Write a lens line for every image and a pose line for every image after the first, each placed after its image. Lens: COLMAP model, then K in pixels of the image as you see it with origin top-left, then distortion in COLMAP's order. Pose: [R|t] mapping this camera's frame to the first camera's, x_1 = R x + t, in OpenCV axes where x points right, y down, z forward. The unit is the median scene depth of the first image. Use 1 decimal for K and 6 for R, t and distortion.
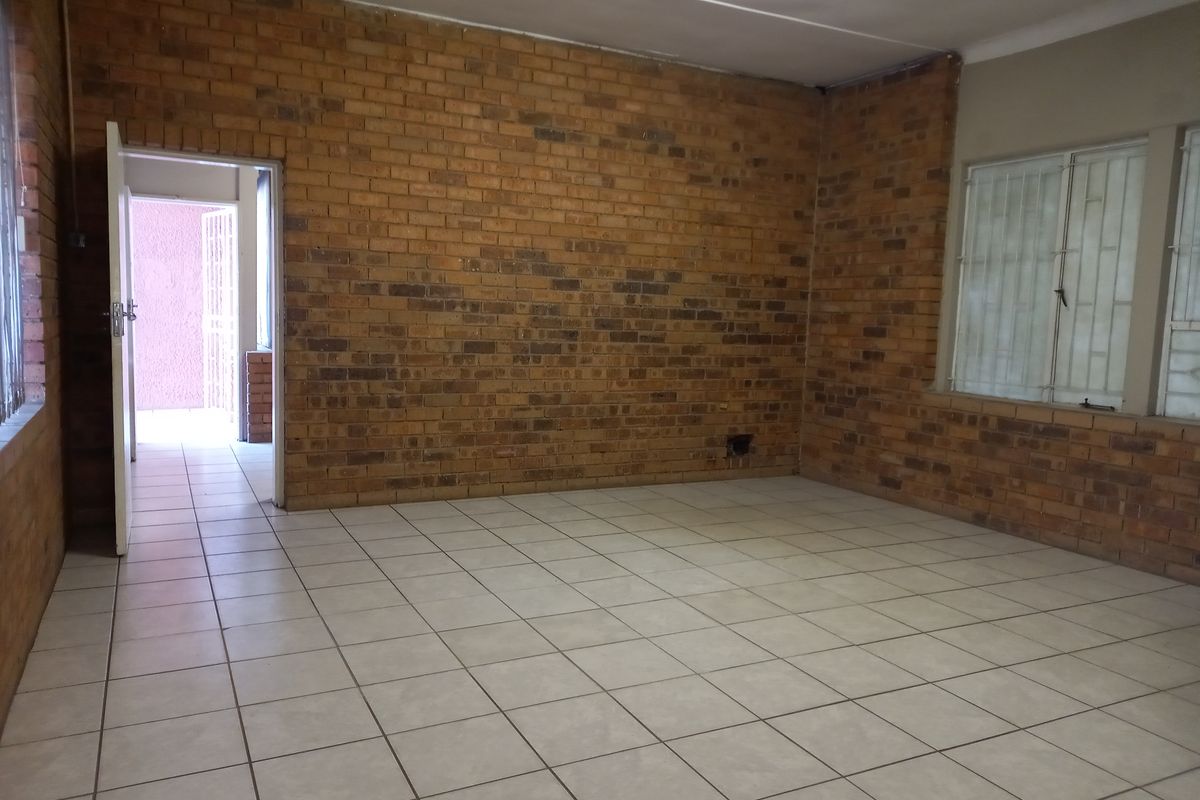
lens RADIAL K [[874.6, 0, 604.6], [0, 874.6, 403.6], [0, 0, 1]] dist [0.005212, 0.001158]
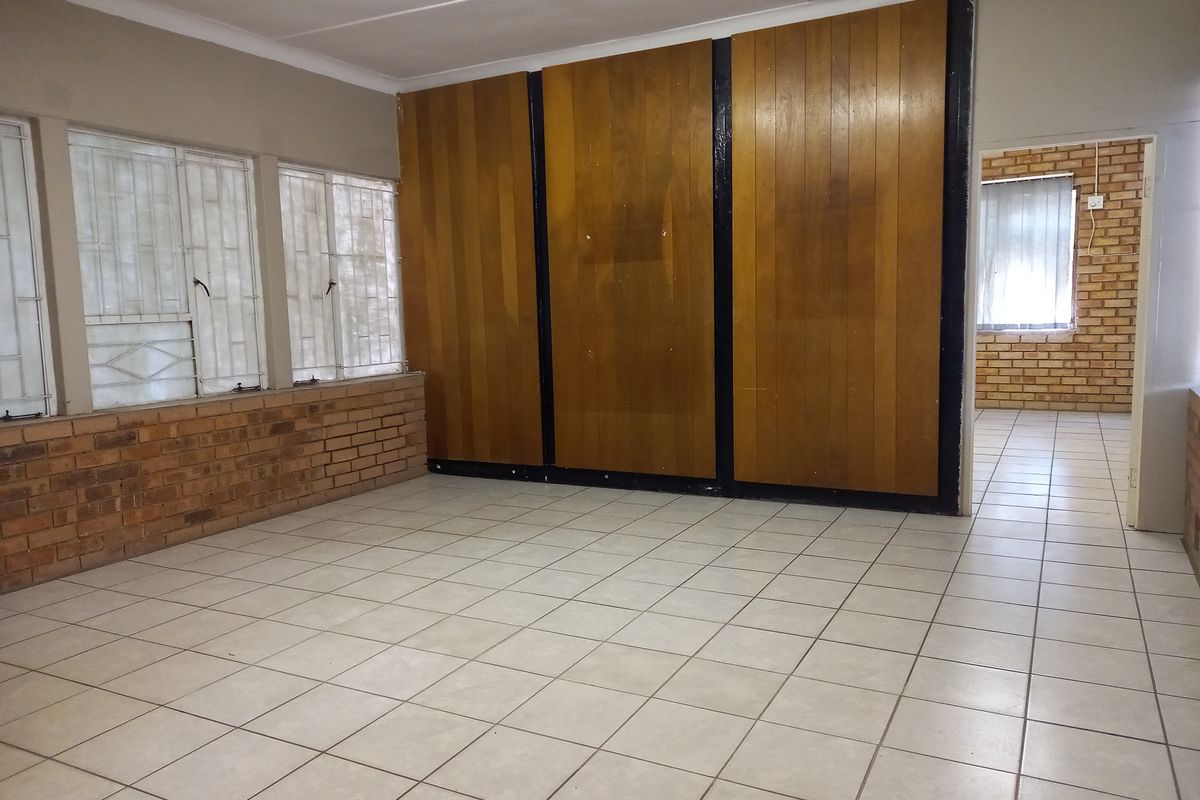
lens RADIAL K [[874.6, 0, 604.6], [0, 874.6, 403.6], [0, 0, 1]] dist [0.005212, 0.001158]
pose [[-0.577135, -0.107802, 0.809503, -0.541161], [0.092997, 0.976125, 0.196293, -0.141603], [-0.811337, 0.188569, -0.553330, 1.114972]]
